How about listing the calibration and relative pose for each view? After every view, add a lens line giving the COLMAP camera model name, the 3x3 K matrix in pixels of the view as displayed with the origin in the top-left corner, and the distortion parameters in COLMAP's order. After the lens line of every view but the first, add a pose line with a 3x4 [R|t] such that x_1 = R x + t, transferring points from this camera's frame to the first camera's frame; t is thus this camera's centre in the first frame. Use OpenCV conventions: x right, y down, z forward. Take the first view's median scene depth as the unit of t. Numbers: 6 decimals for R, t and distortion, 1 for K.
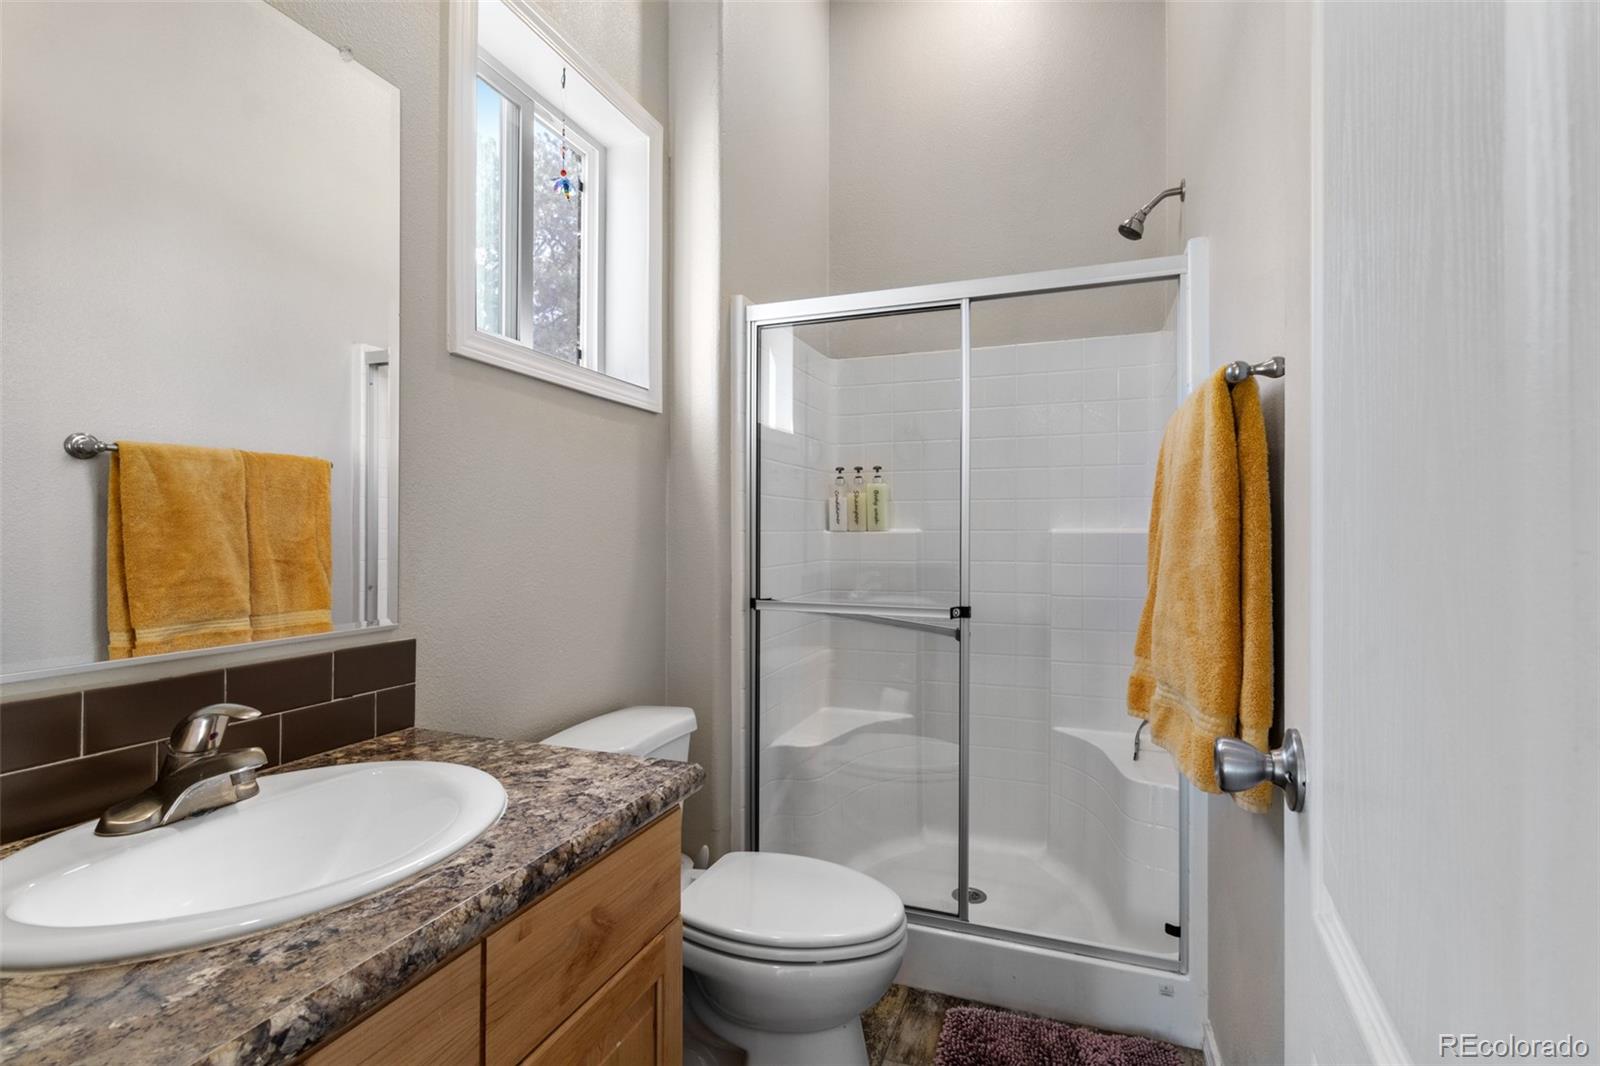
lens RADIAL K [[753.6, 0, 798.9], [0, 753.6, 532.1], [0, 0, 1]] dist [0.002188, 0.002019]
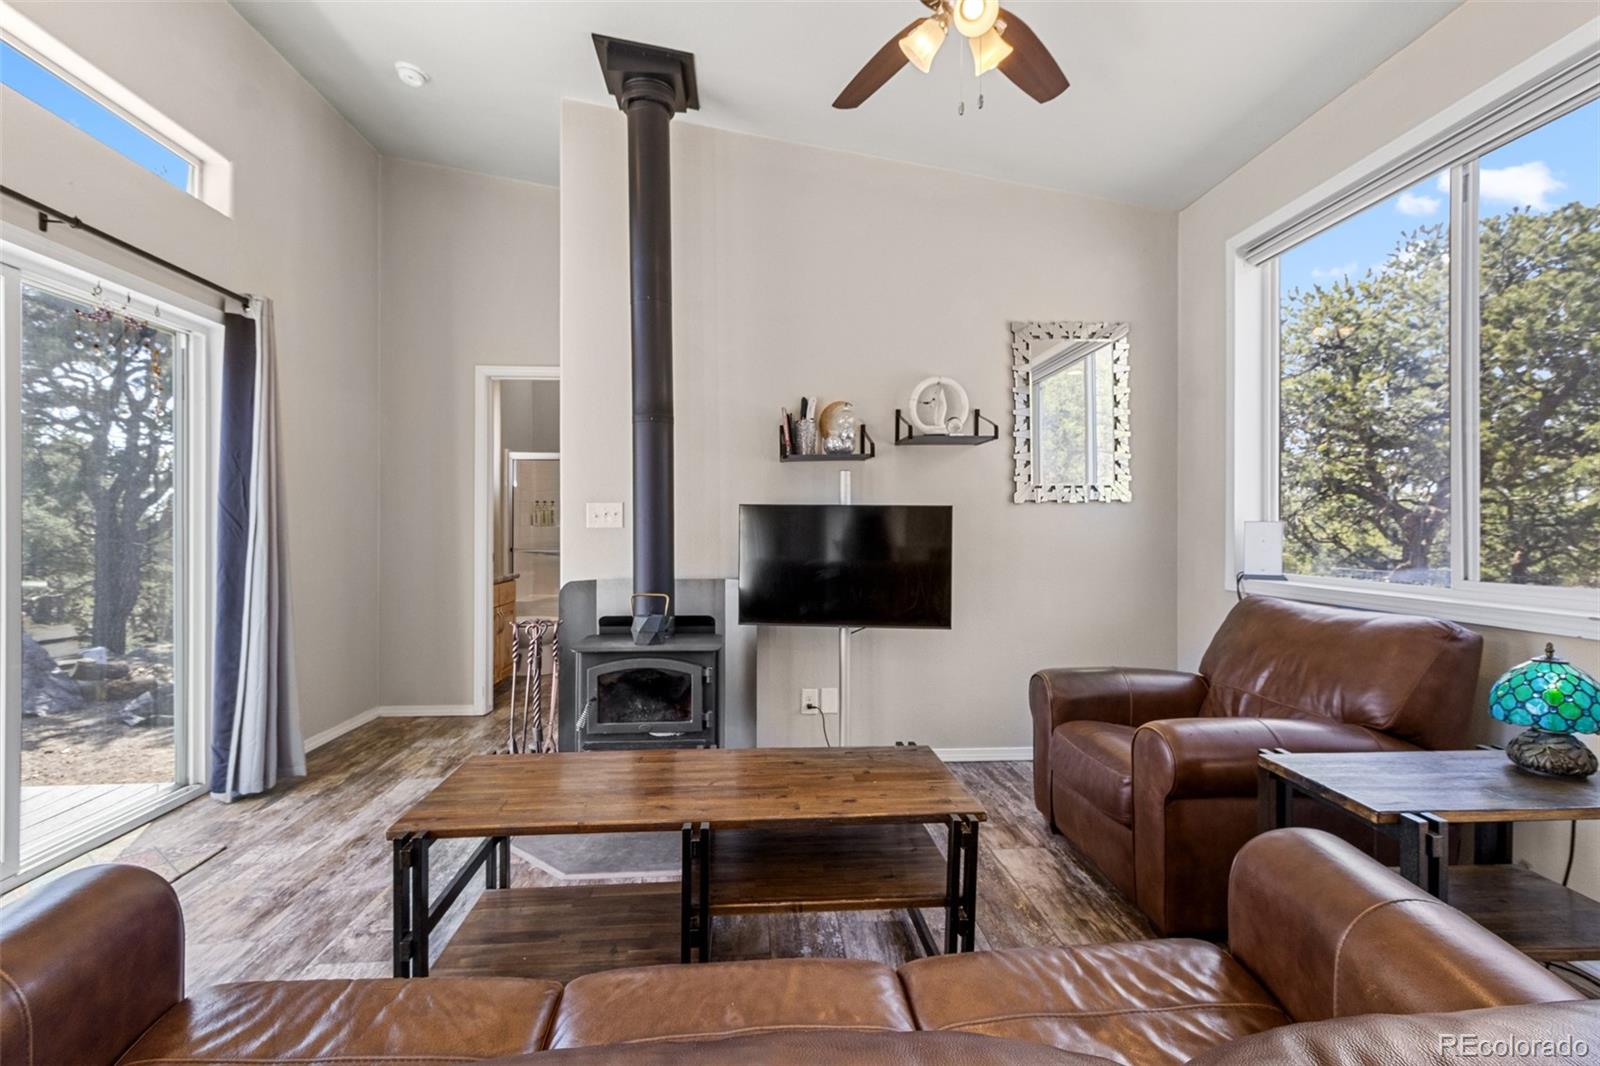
lens RADIAL K [[753.6, 0, 803.7], [0, 753.6, 526.7], [0, 0, 1]] dist [0.002188, 0.002019]
pose [[0.907340, 0.001687, 0.420394, -0.202604], [-0.002856, 0.999994, 0.002150, -0.007743], [-0.420387, -0.003151, 0.907339, -1.718774]]
